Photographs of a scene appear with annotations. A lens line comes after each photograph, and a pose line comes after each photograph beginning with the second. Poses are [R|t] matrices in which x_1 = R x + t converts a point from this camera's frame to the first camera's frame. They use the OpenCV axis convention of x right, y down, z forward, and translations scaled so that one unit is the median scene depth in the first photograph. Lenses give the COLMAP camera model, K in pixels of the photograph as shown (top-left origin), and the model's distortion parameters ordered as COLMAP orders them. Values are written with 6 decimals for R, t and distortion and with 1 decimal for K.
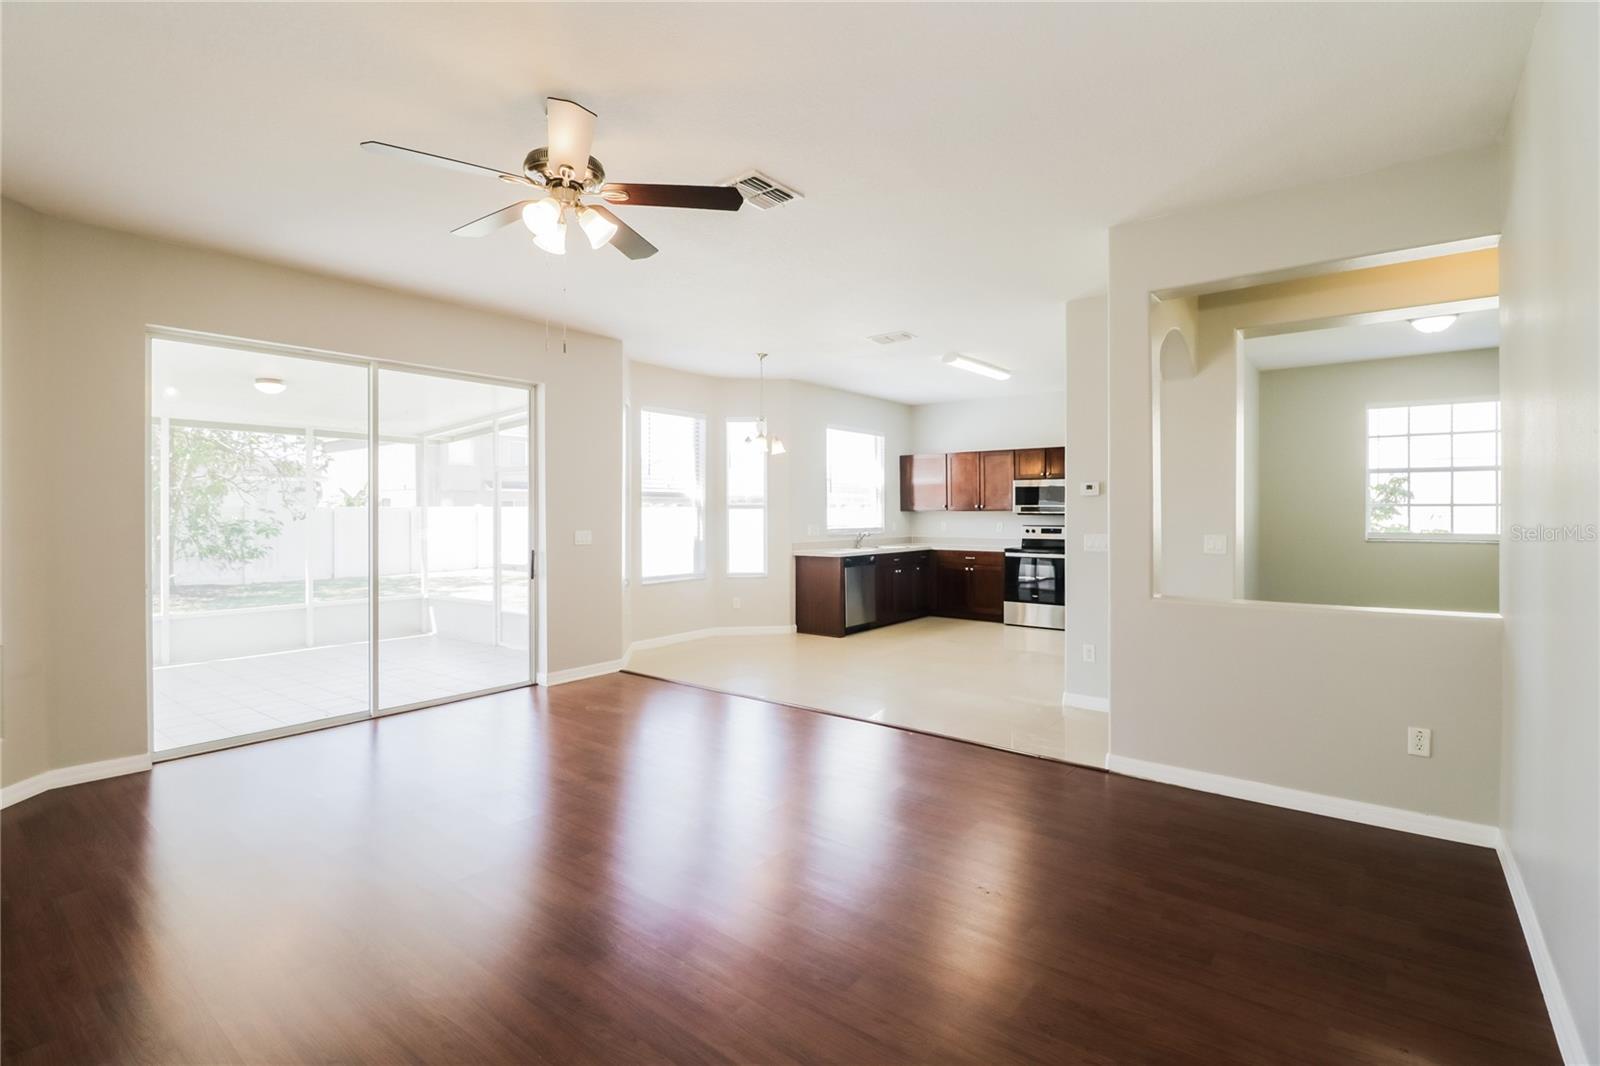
lens RADIAL K [[736.9, 0, 799.0], [0, 736.9, 522.5], [0, 0, 1]] dist [0.001432, -0.000022]
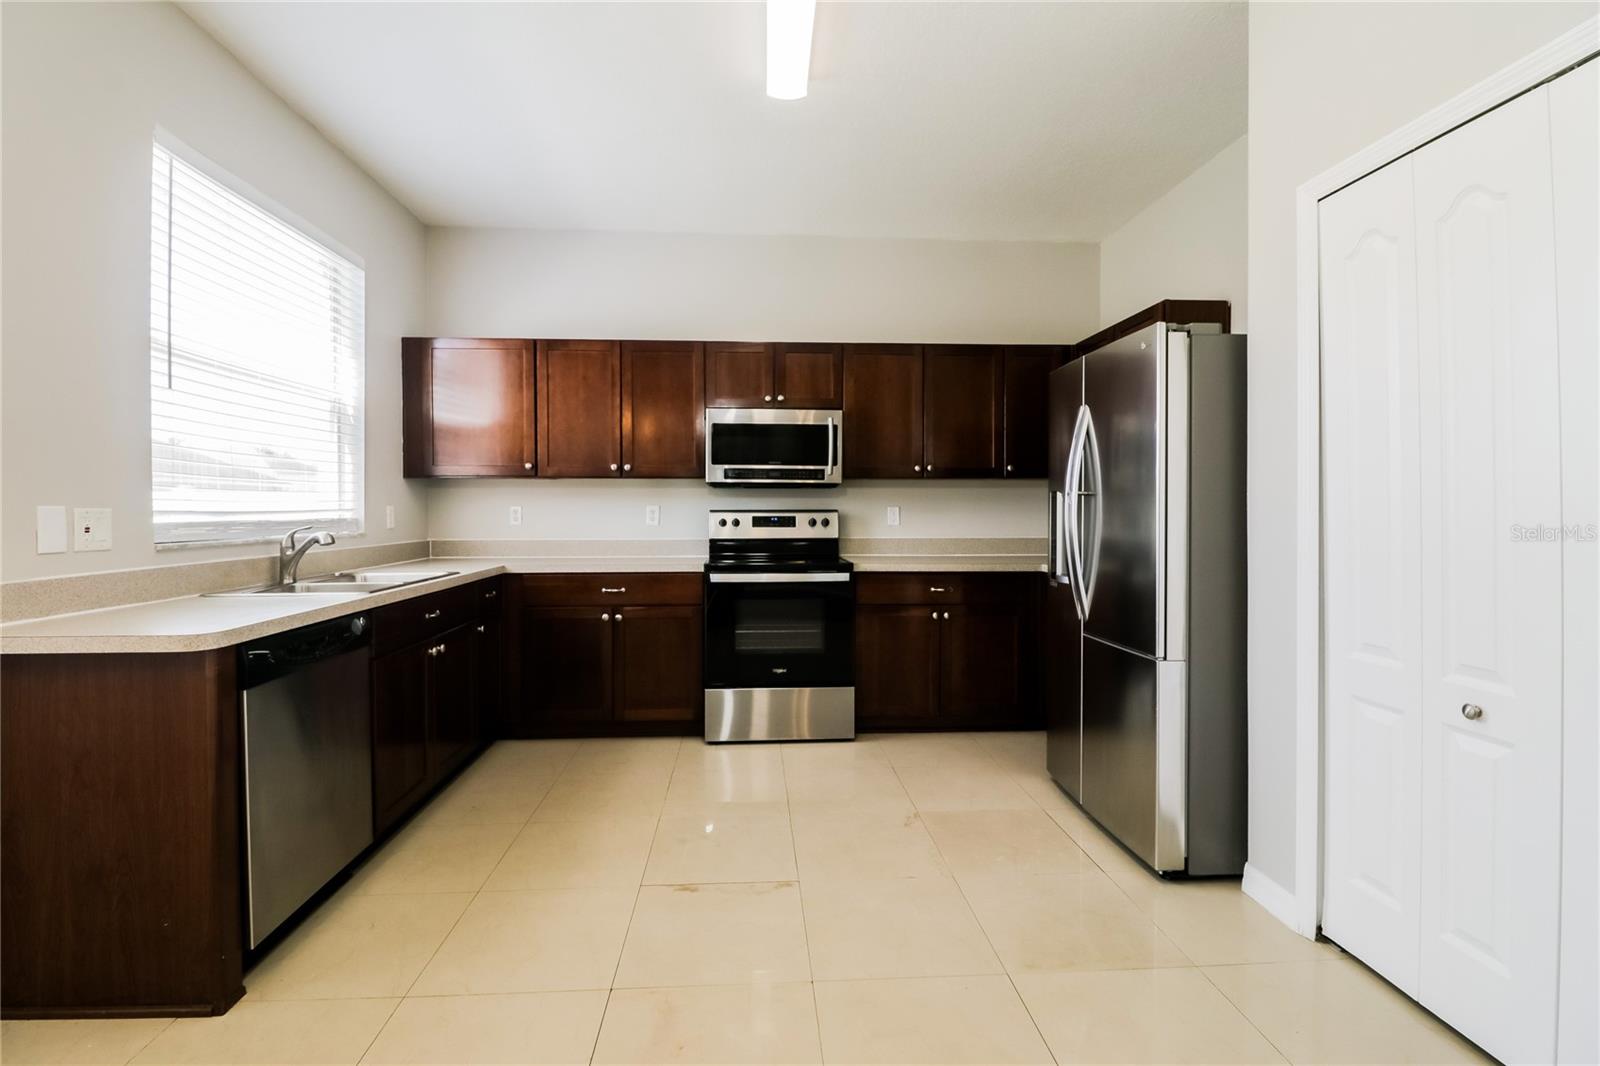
lens RADIAL K [[736.9, 0, 801.6], [0, 736.9, 518.5], [0, 0, 1]] dist [0.001432, -0.000022]
pose [[0.744402, -0.008601, 0.667677, 0.034189], [0.008156, 0.999960, 0.003789, 0.007607], [-0.667682, 0.002626, 0.744442, 0.620292]]
